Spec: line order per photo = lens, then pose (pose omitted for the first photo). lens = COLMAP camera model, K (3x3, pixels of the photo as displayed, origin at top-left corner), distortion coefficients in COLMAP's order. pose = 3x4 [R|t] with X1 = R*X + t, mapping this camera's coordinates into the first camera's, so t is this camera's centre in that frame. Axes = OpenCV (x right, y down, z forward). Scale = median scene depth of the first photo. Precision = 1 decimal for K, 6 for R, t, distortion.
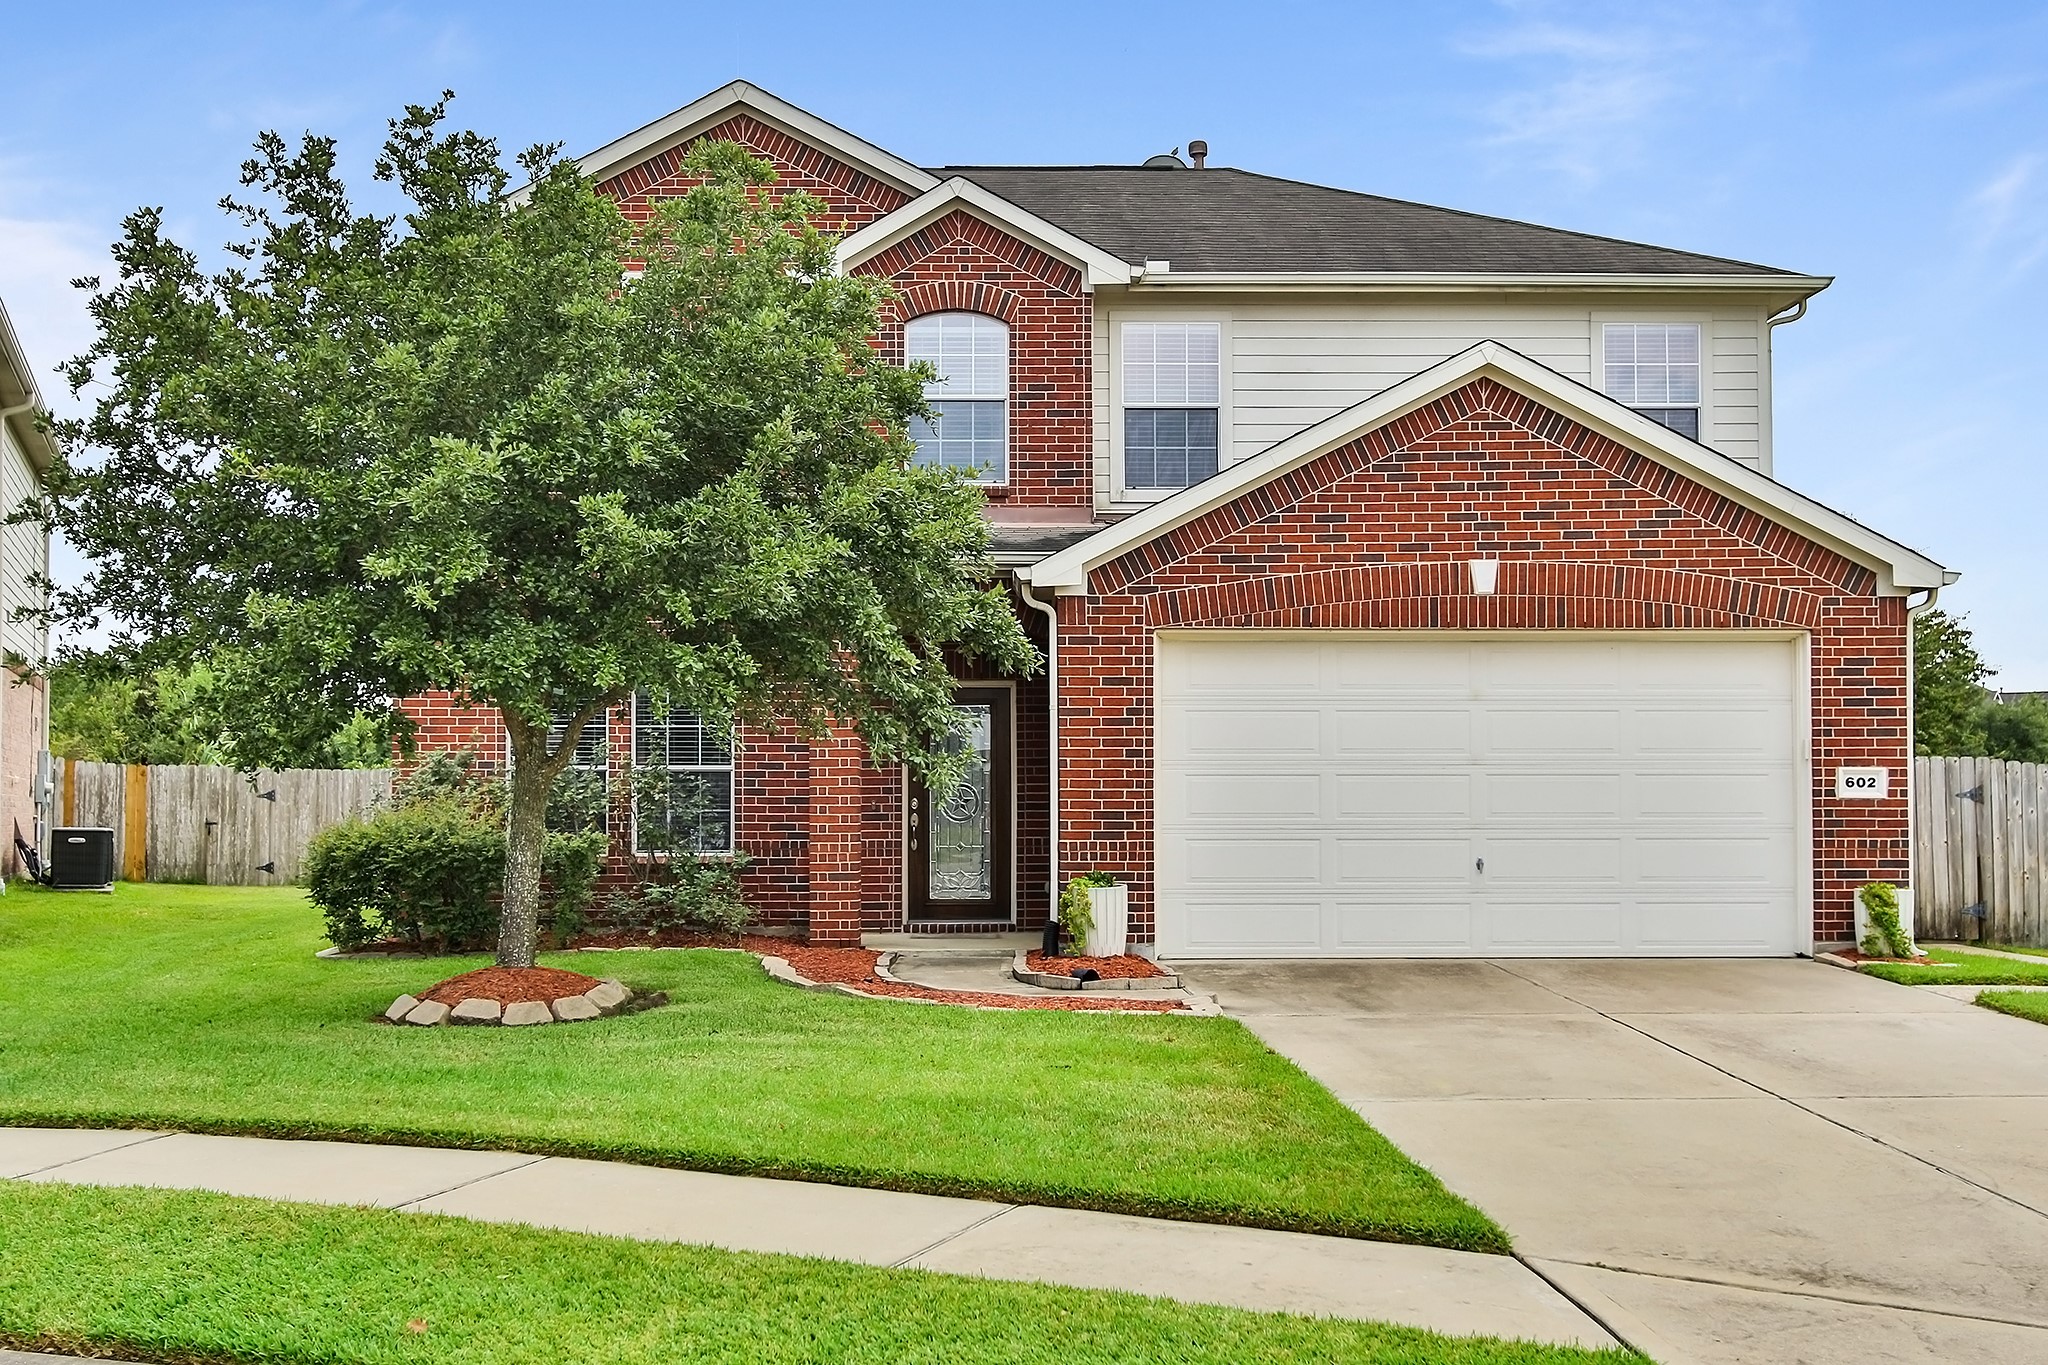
lens RADIAL K [[2067.3, 0, 1023.6], [0, 2067.3, 685.4], [0, 0, 1]] dist [0.009435, 0.000000]
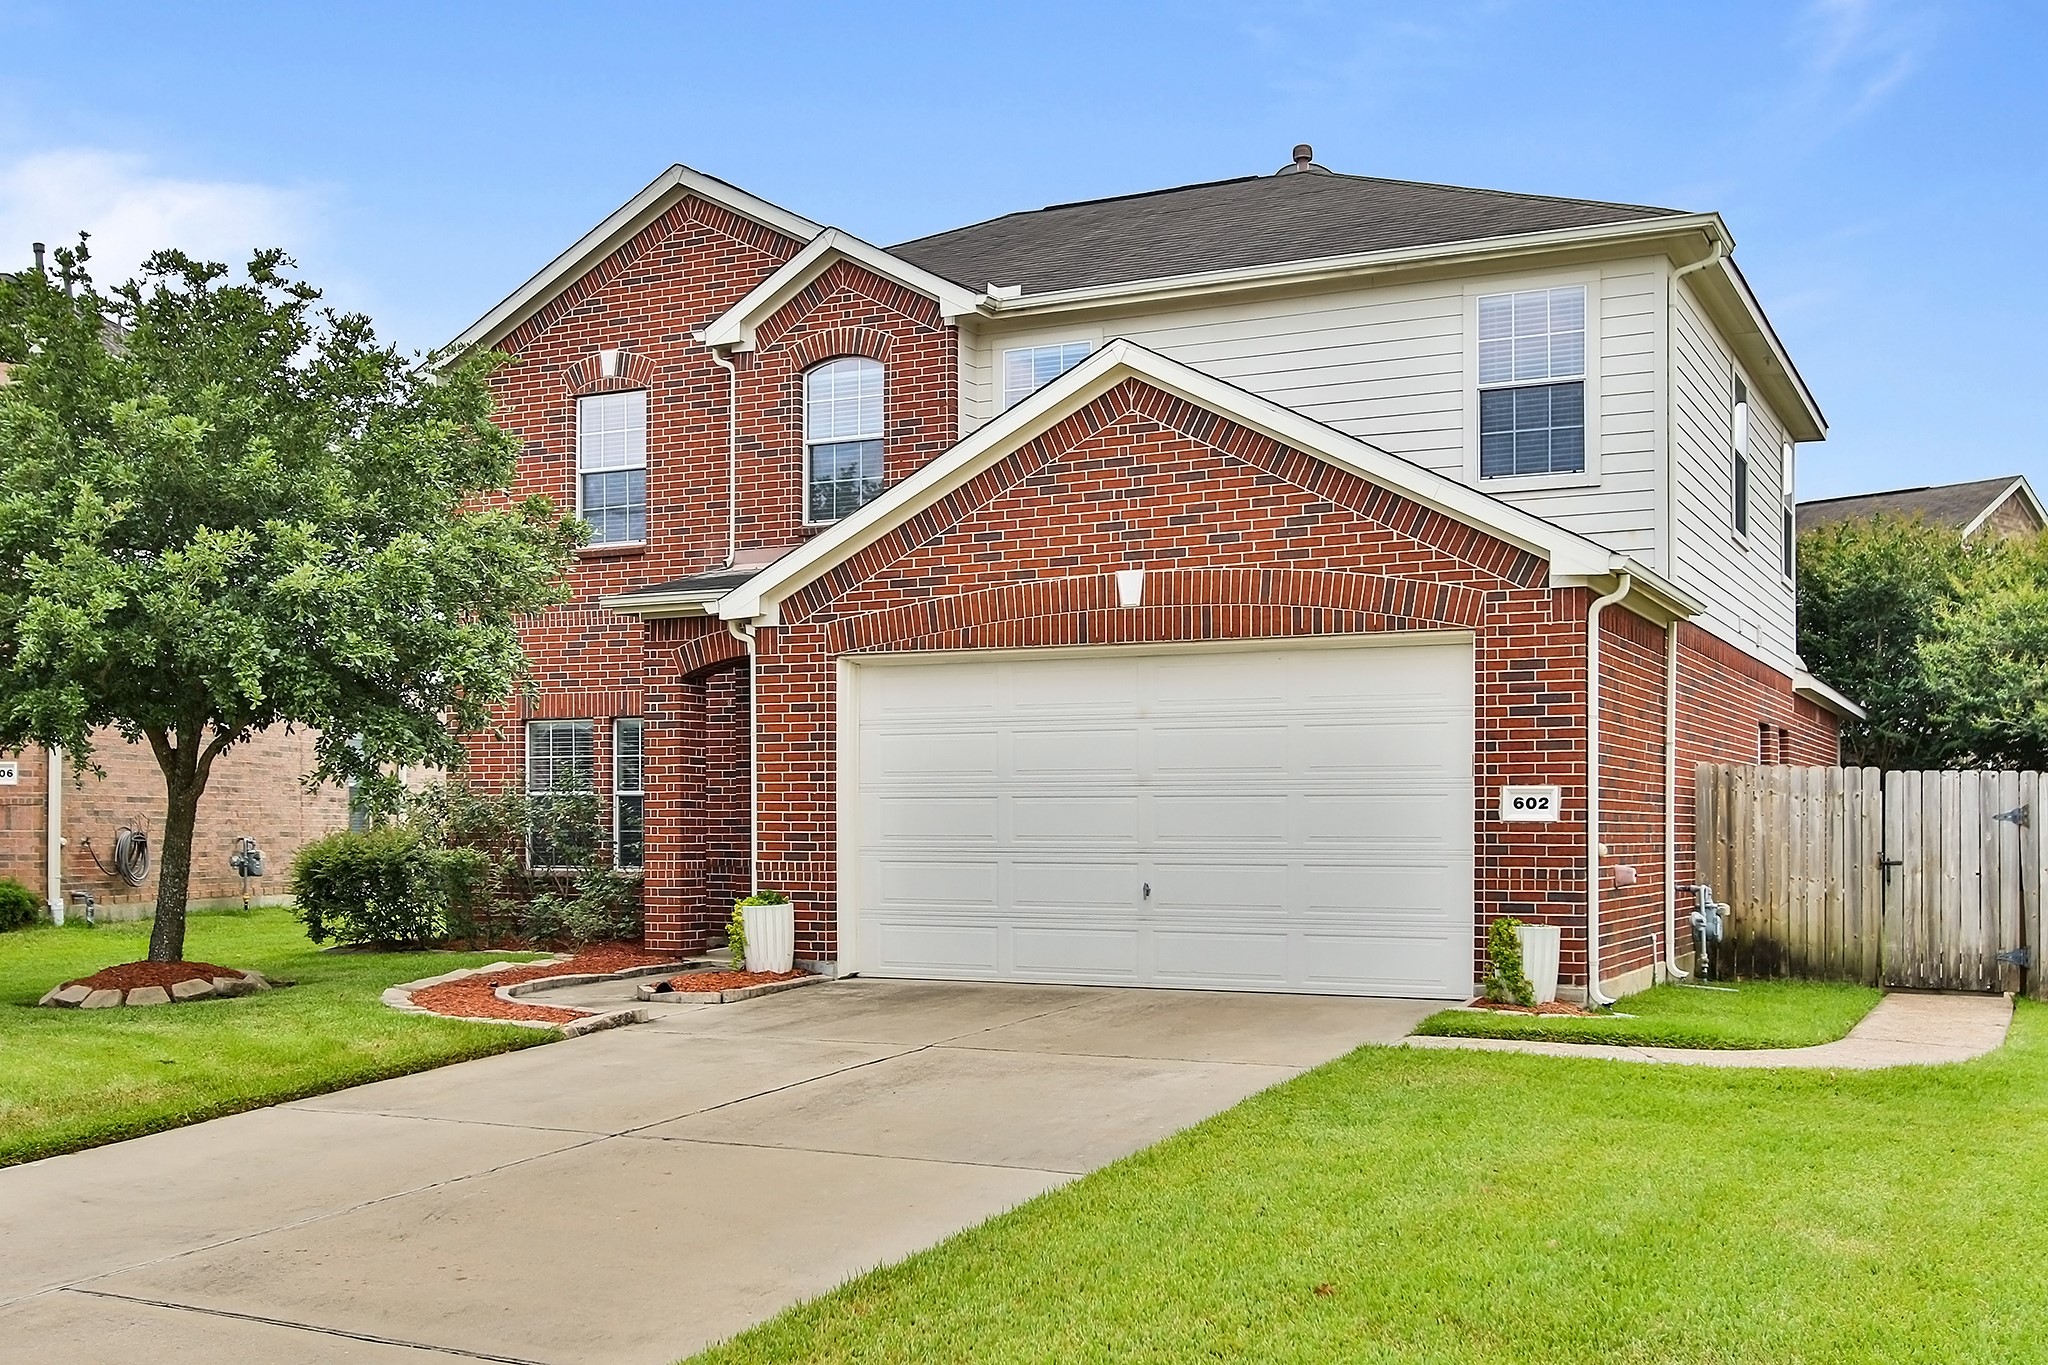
lens RADIAL K [[1953.9, 0, 1022.7], [0, 1953.9, 762.3], [0, 0, 1]] dist [0.007044, 0.000000]
pose [[0.899077, -0.012062, -0.437624, 0.570296], [0.023405, 0.999515, 0.020535, 0.007784], [0.437164, -0.028705, 0.898923, 0.168501]]
